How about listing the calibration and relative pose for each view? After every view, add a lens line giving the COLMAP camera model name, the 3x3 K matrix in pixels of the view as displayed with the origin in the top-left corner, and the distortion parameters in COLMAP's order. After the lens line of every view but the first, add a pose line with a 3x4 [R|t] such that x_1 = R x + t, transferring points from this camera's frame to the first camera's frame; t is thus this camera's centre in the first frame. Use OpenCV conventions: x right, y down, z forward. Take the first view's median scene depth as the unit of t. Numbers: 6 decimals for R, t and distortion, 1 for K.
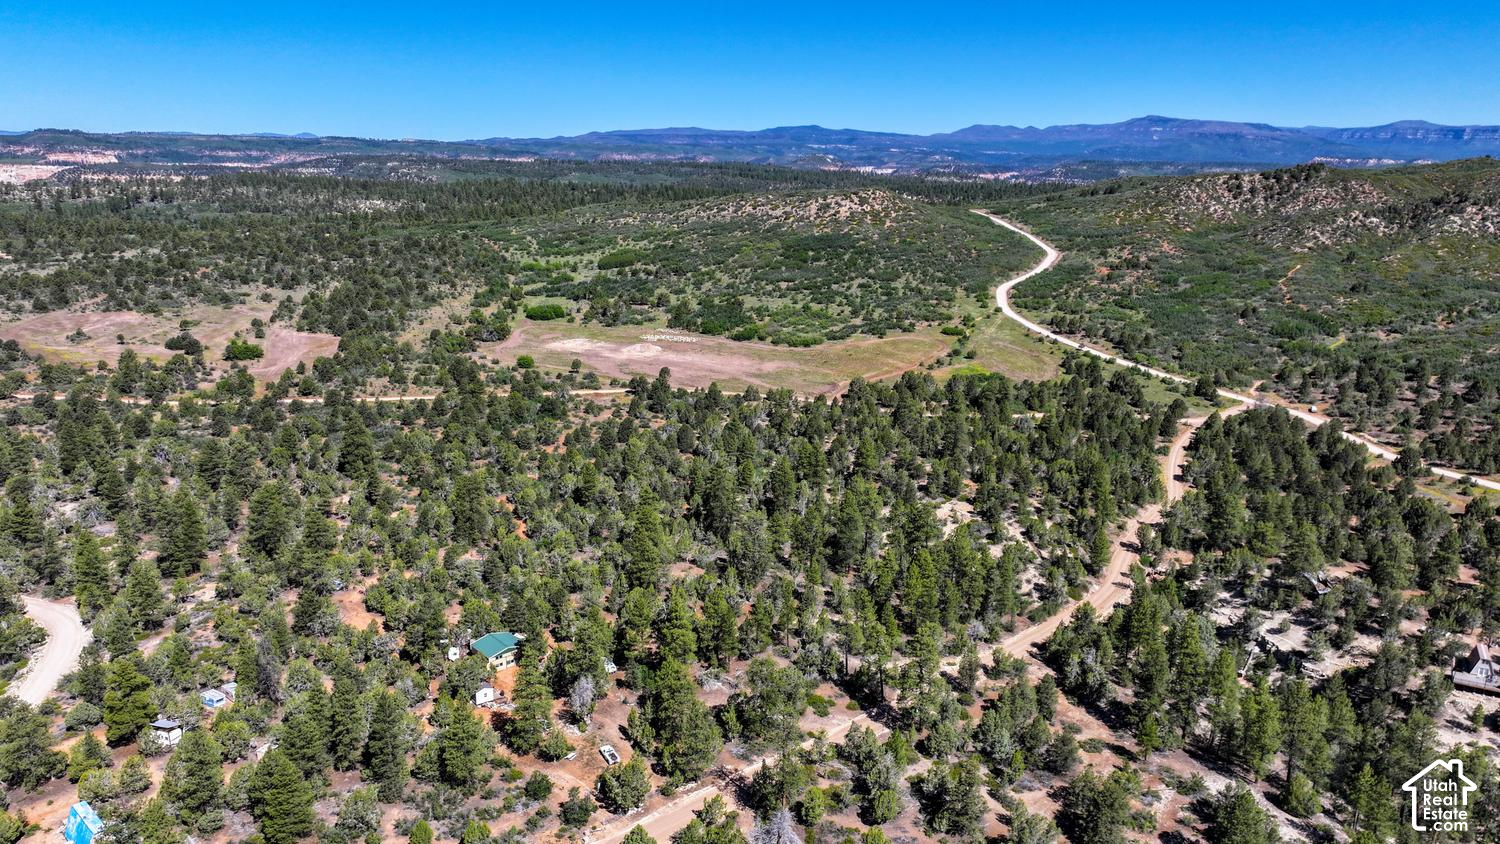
lens RADIAL K [[1054.1, 0, 758.8], [0, 1054.1, 424.8], [0, 0, 1]] dist [-0.001214, 0.011399]
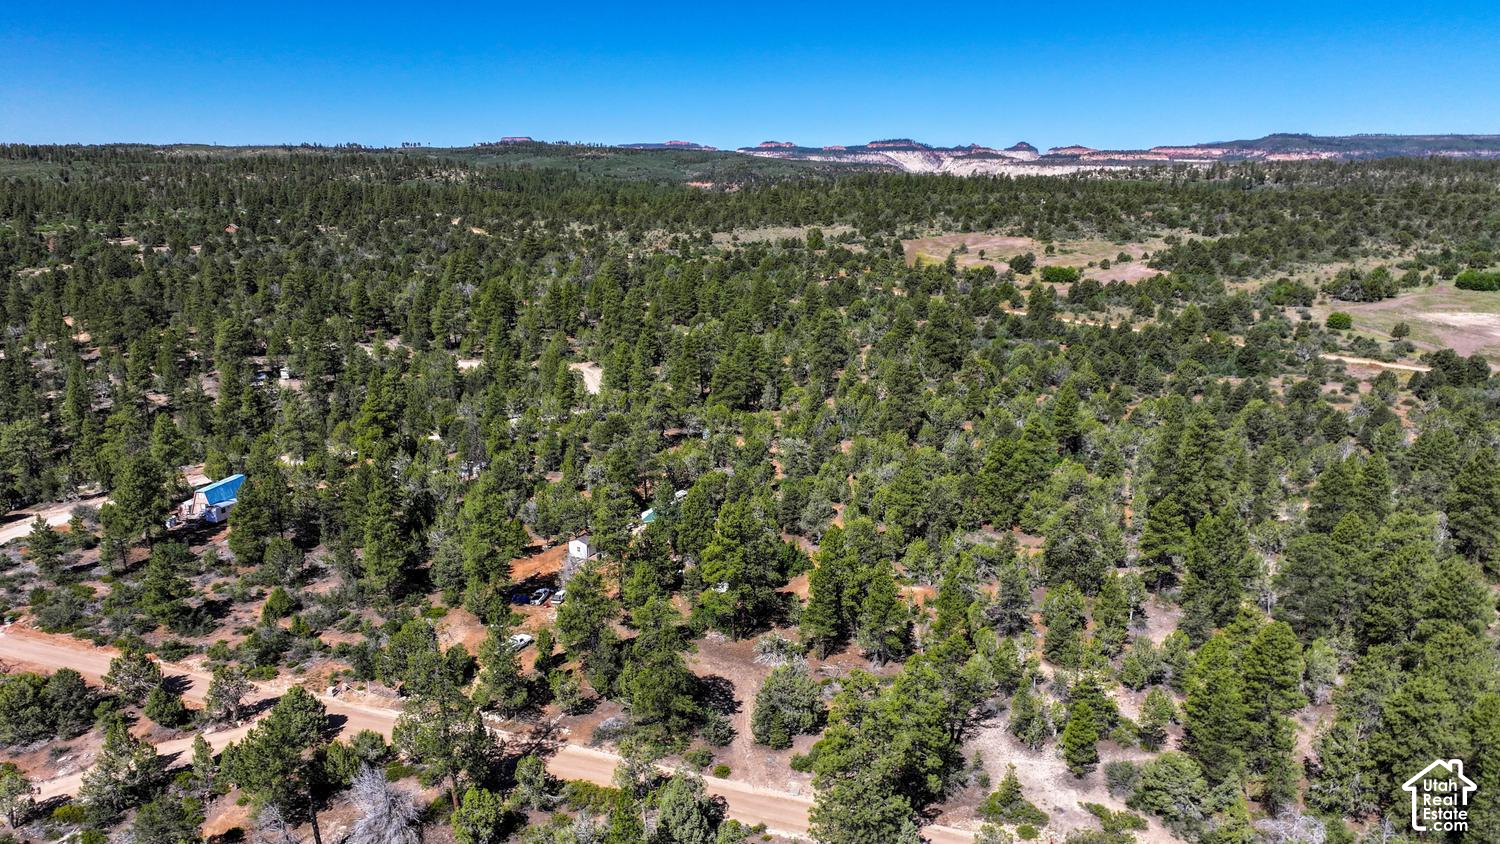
lens RADIAL K [[1054.1, 0, 750.0], [0, 1054.1, 414.5], [0, 0, 1]] dist [-0.001214, 0.011399]
pose [[0.502660, 0.198142, -0.841470, 0.112532], [-0.211307, 0.972014, 0.102655, 0.008521], [0.838261, 0.126208, 0.530462, 0.149910]]
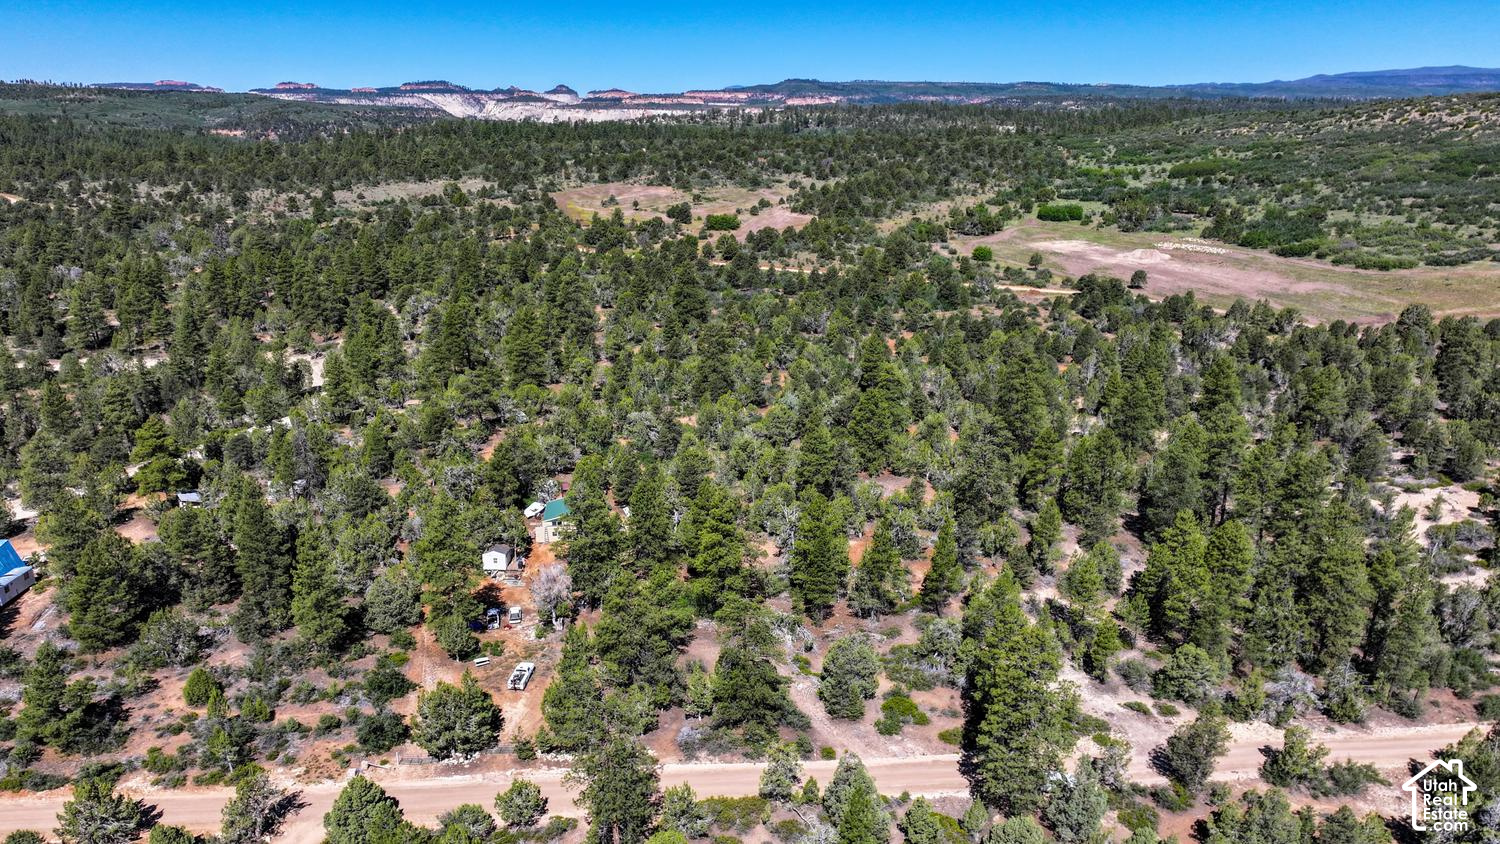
lens RADIAL K [[1054.1, 0, 750.8], [0, 1054.1, 428.8], [0, 0, 1]] dist [-0.001214, 0.011399]
pose [[0.811118, 0.168127, -0.560197, 0.069102], [-0.140818, 0.985756, 0.091955, 0.015031], [0.567677, 0.004299, 0.823240, 0.108667]]
